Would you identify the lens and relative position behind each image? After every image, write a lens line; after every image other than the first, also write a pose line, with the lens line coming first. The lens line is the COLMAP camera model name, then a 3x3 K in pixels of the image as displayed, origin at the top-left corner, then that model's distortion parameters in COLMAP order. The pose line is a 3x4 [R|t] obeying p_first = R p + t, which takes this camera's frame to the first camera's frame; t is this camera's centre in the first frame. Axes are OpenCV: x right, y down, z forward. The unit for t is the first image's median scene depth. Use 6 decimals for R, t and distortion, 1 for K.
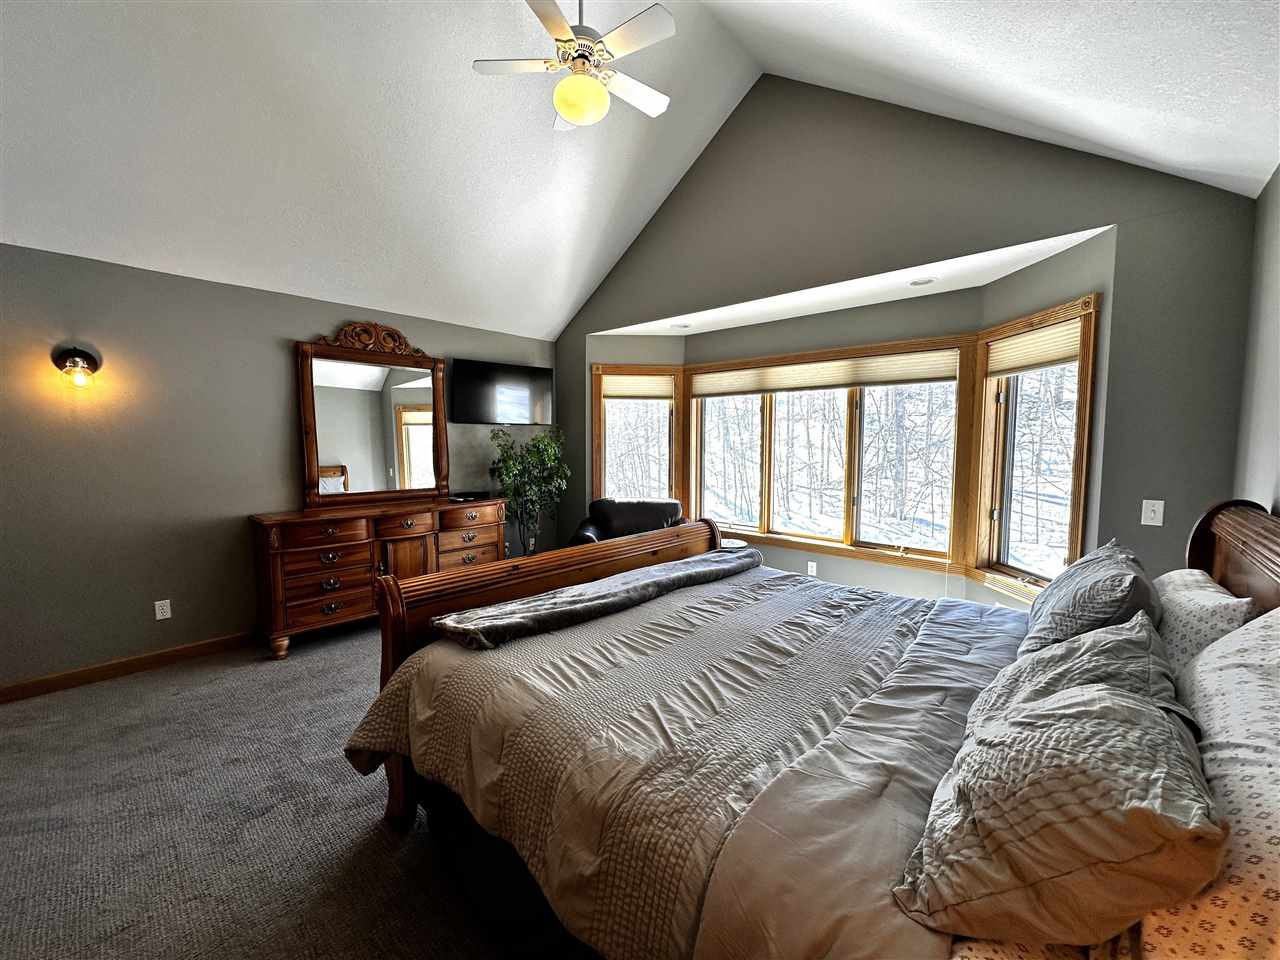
lens RADIAL K [[510.4, 0, 640.0], [0, 510.4, 480.0], [0, 0, 1]] dist [0.000413, -0.000007]
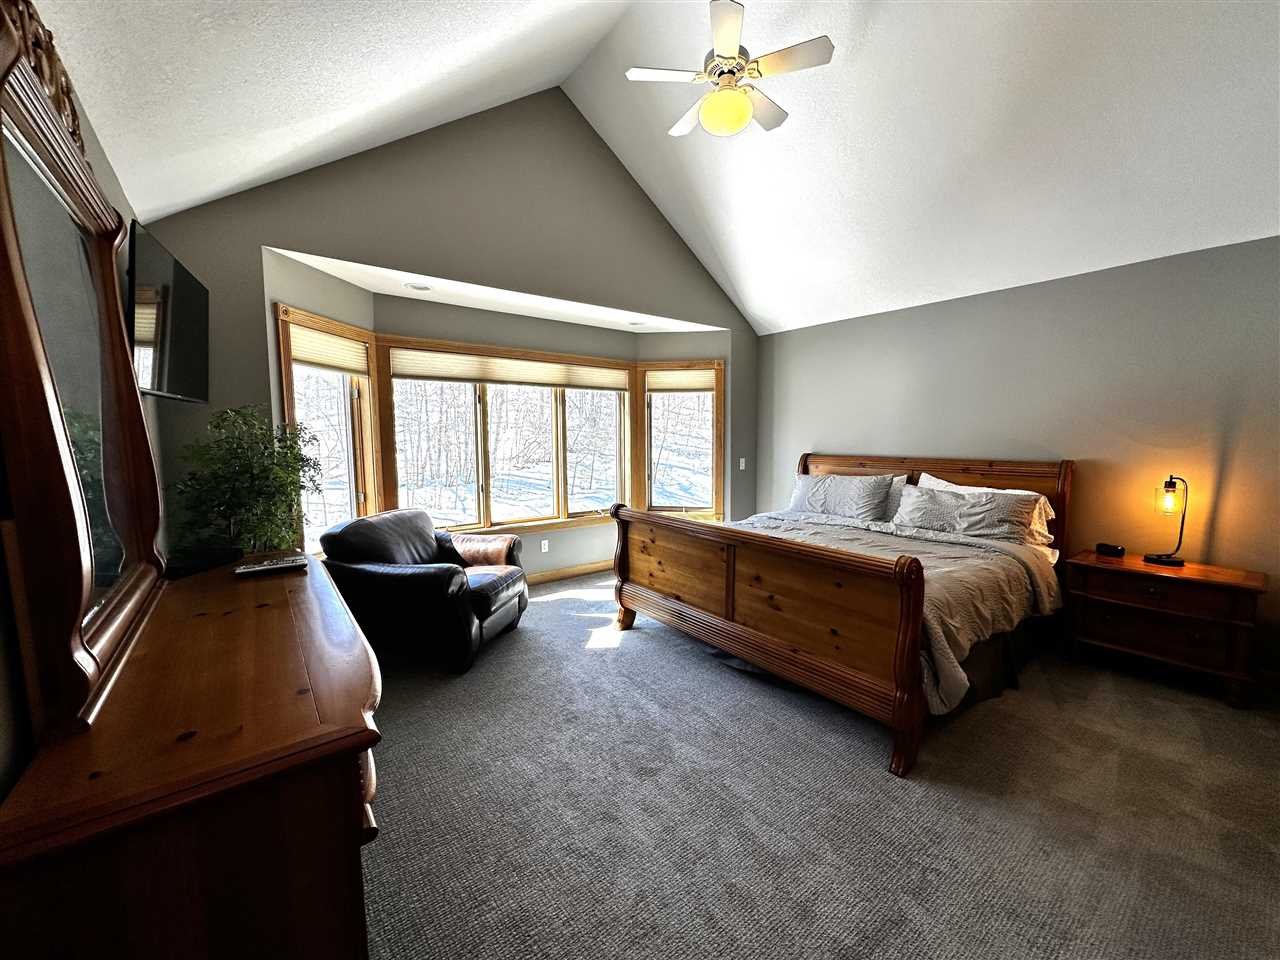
lens RADIAL K [[510.4, 0, 640.0], [0, 510.4, 480.0], [0, 0, 1]] dist [0.000413, -0.000007]
pose [[0.184388, -0.087817, 0.978922, -0.725605], [0.081589, 0.993930, 0.073796, -0.037566], [-0.979461, 0.066263, 0.190434, 0.586683]]
